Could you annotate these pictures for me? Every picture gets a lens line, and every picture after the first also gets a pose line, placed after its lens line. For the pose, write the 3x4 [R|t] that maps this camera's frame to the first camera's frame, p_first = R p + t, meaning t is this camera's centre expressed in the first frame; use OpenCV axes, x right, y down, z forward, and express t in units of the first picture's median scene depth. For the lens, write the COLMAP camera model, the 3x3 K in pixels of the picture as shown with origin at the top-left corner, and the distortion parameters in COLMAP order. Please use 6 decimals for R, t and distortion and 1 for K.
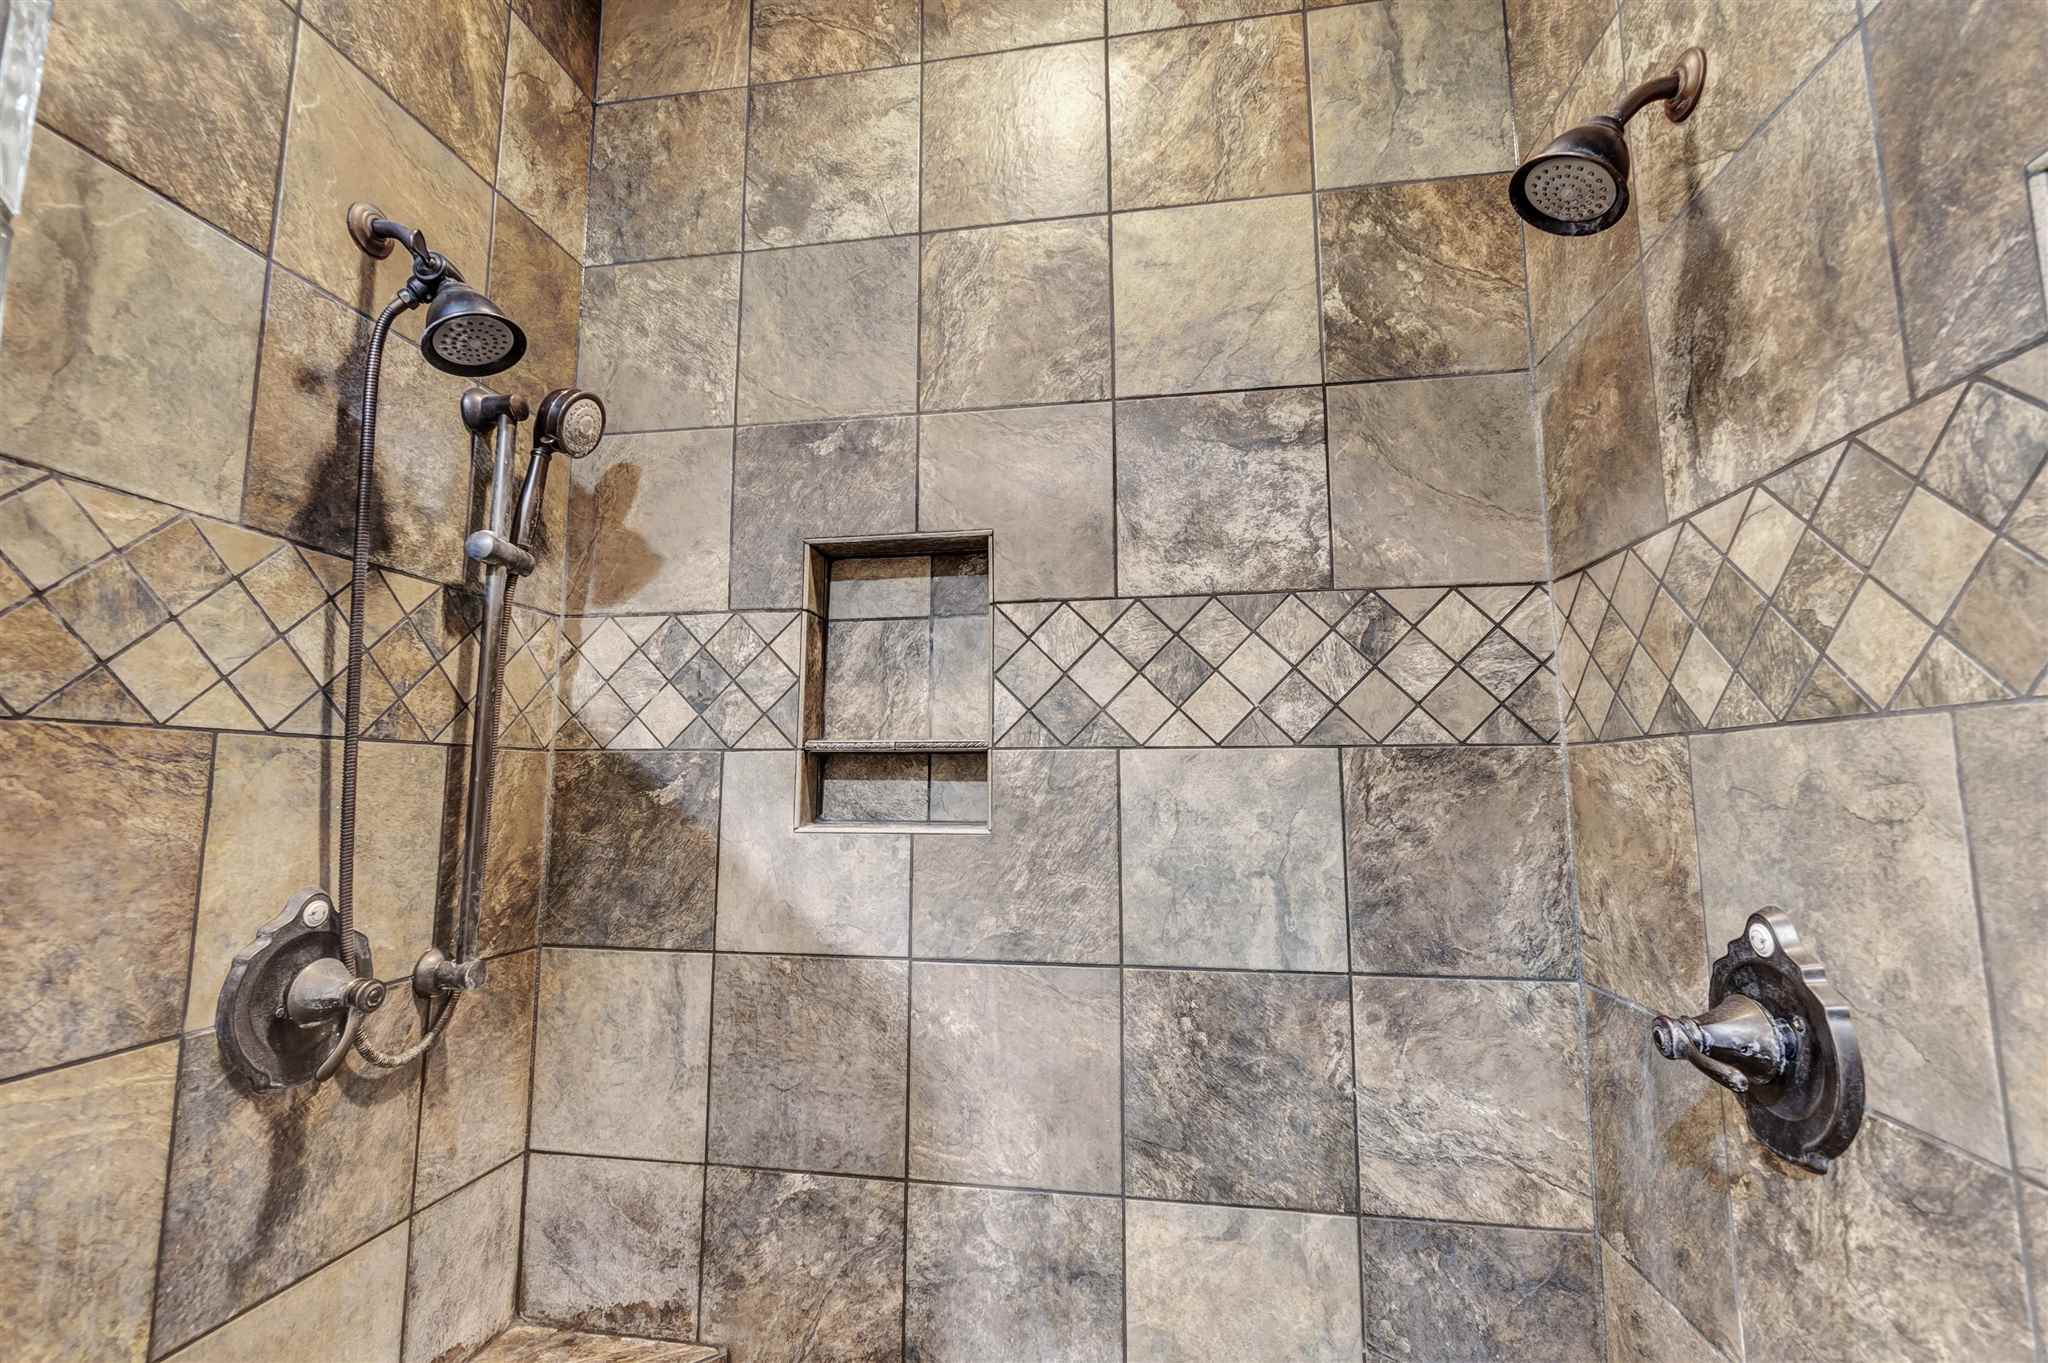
lens RADIAL K [[879.2, 0, 1009.1], [0, 879.2, 677.3], [0, 0, 1]] dist [-0.005221, 0.000919]
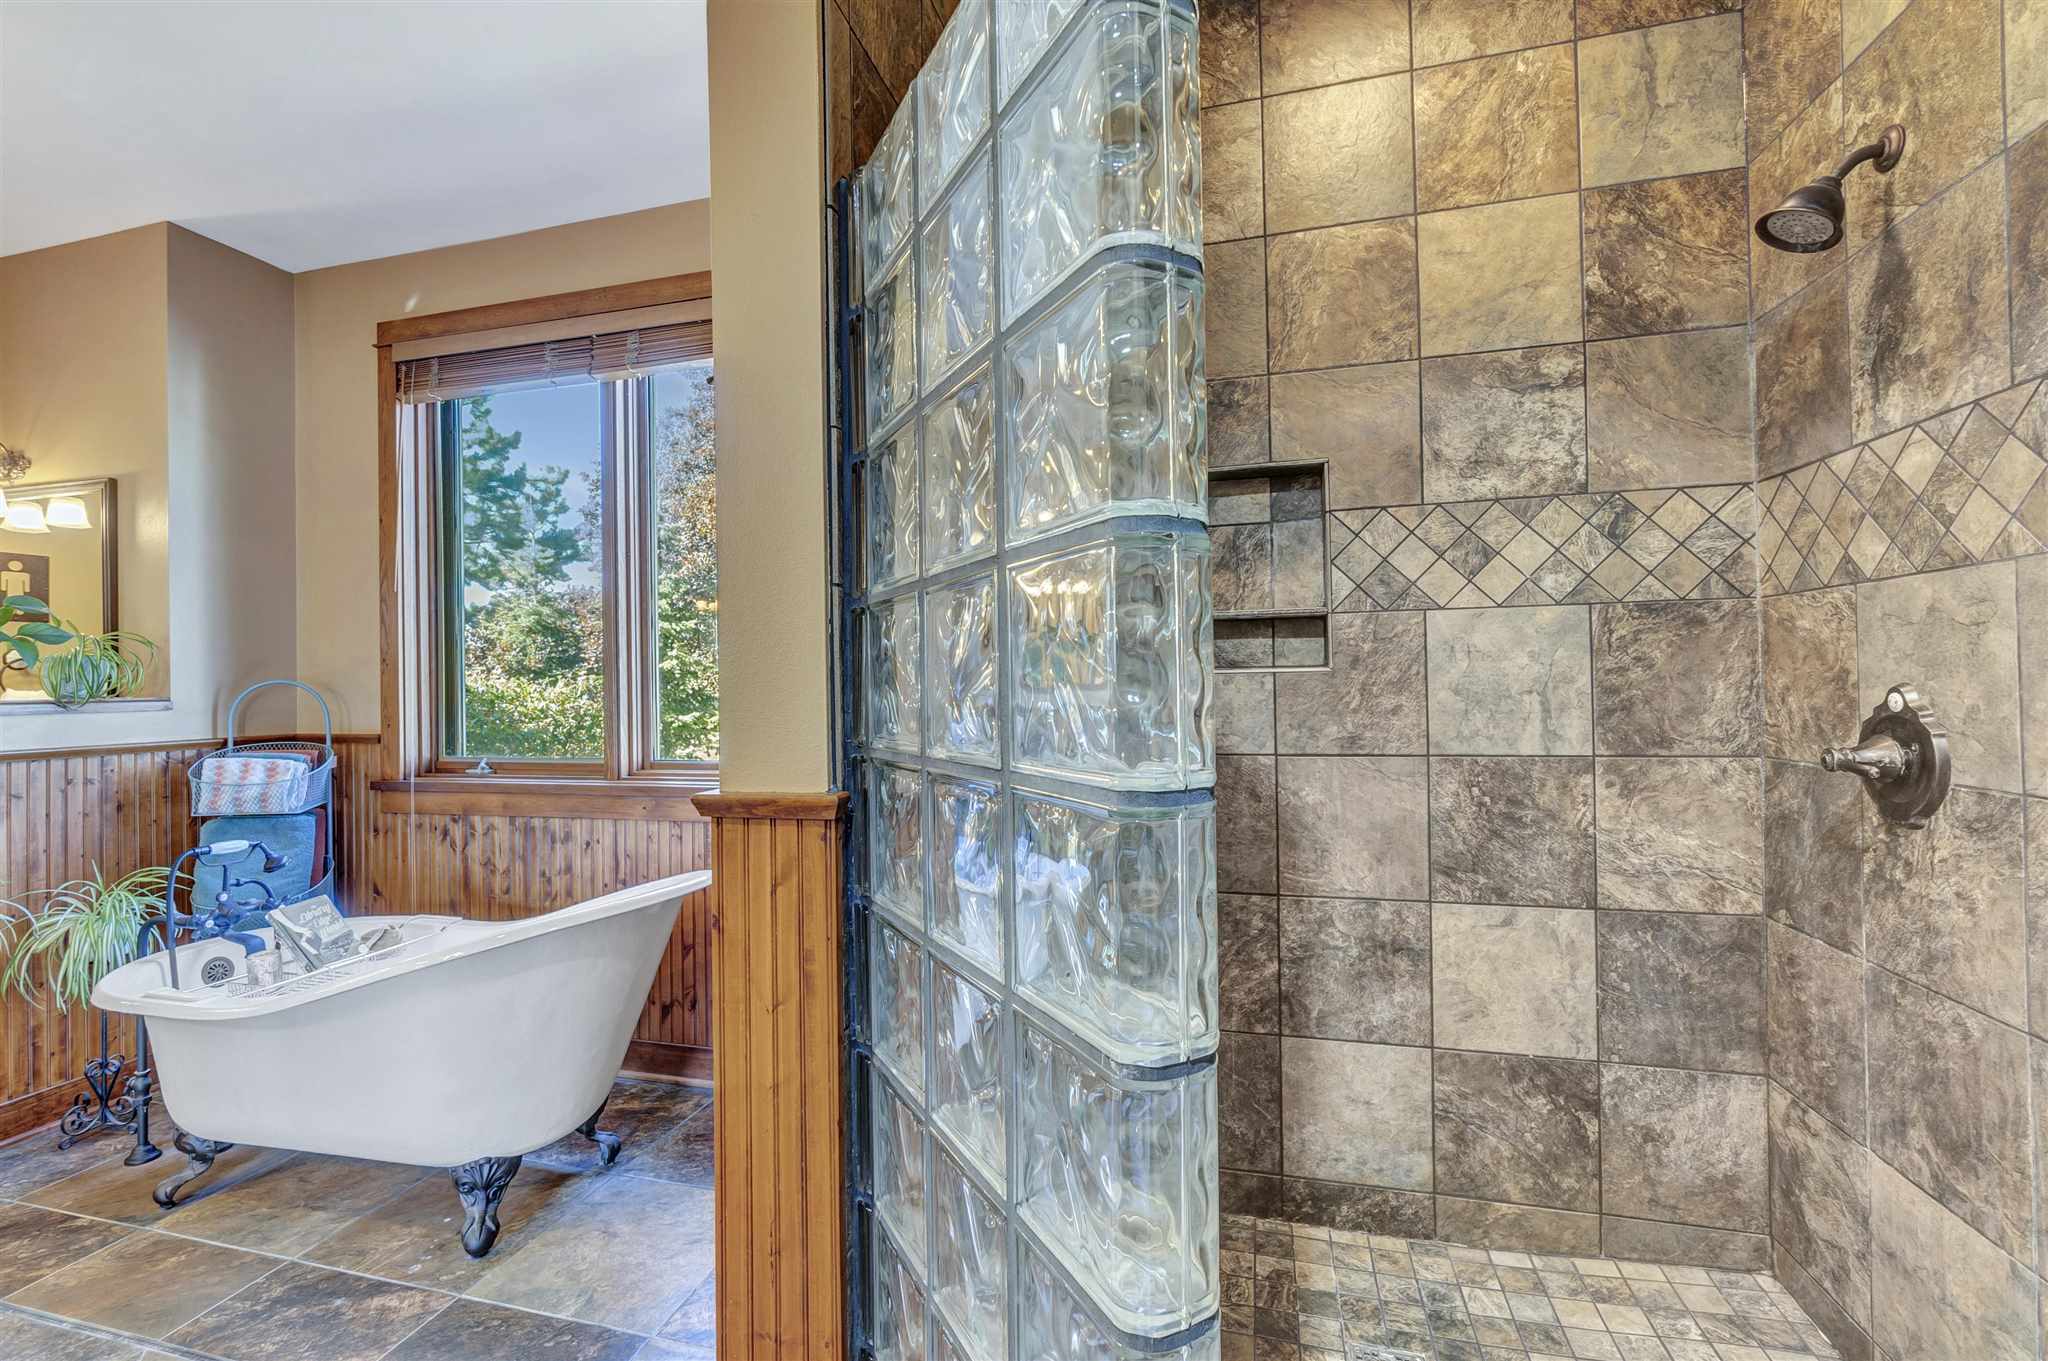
lens RADIAL K [[879.2, 0, 1012.9], [0, 879.2, 677.2], [0, 0, 1]] dist [-0.005221, 0.000919]
pose [[0.994956, -0.019697, -0.098361, -0.439367], [0.031017, 0.992890, 0.114927, 0.003271], [0.095398, -0.117398, 0.988492, -0.542959]]
